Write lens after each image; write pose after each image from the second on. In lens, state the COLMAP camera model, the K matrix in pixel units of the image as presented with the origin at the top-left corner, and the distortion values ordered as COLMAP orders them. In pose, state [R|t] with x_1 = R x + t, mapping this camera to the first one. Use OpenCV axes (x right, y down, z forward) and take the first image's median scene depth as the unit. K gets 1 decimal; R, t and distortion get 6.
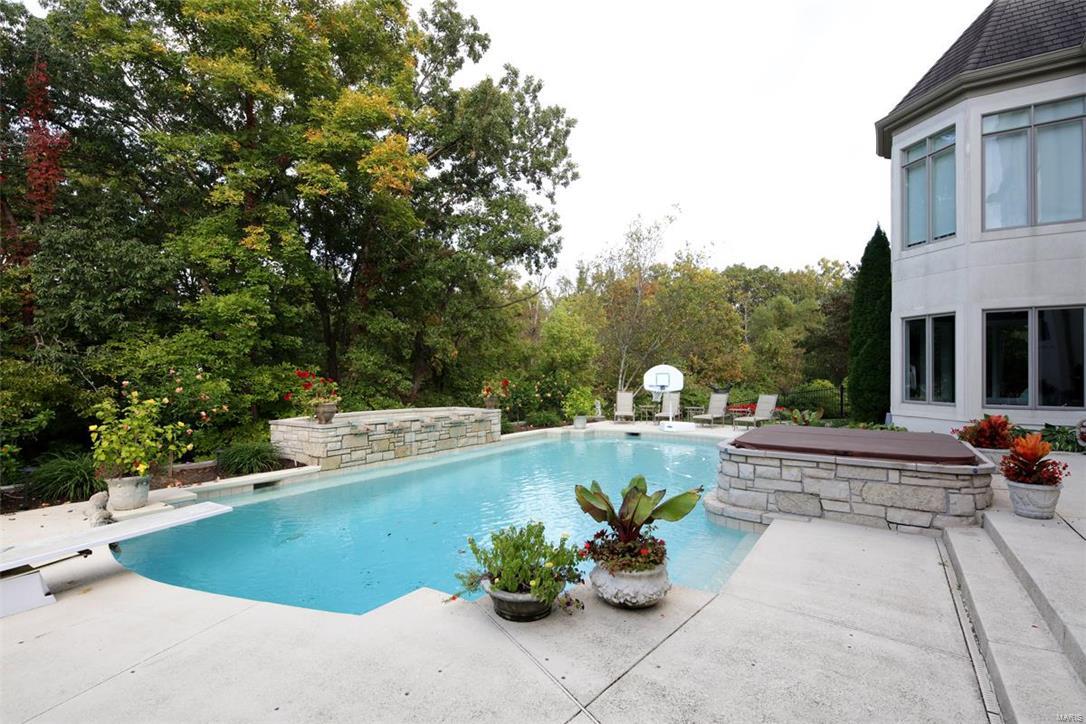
lens RADIAL K [[509.8, 0, 541.0], [0, 509.8, 365.6], [0, 0, 1]] dist [-0.014365, -0.000271]
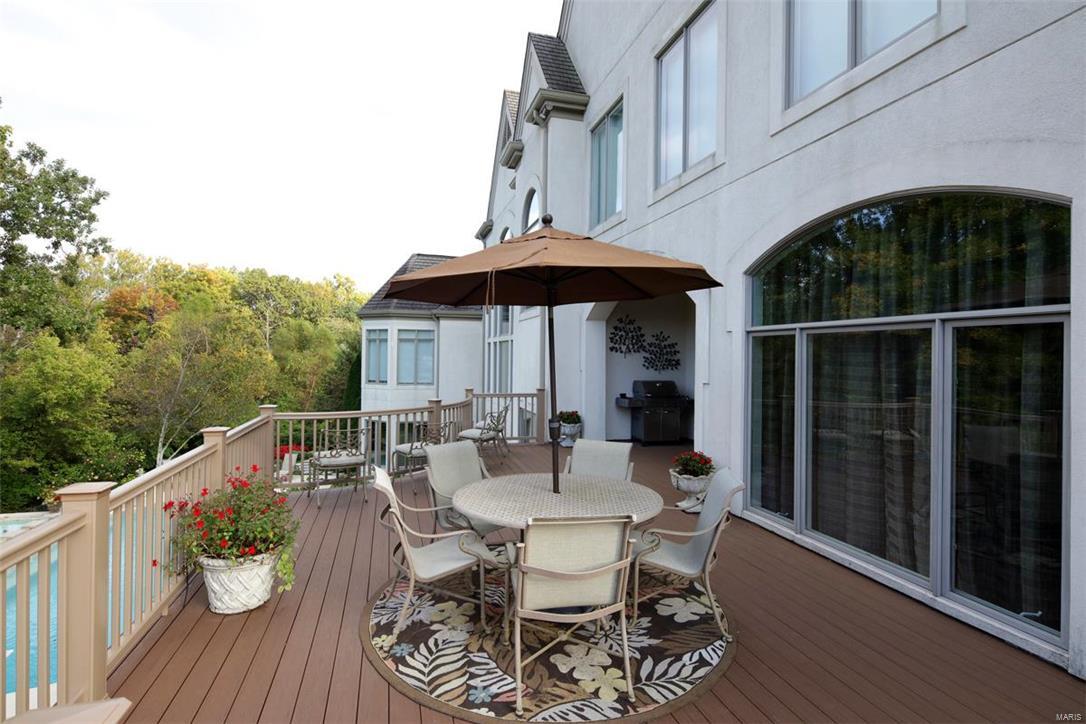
lens RADIAL K [[509.8, 0, 542.5], [0, 509.8, 354.5], [0, 0, 1]] dist [-0.014365, -0.000271]
pose [[0.632019, -0.001673, 0.774951, -0.162495], [-0.011016, 0.999877, 0.011143, -0.168178], [-0.774874, -0.015579, 0.631923, -0.335361]]
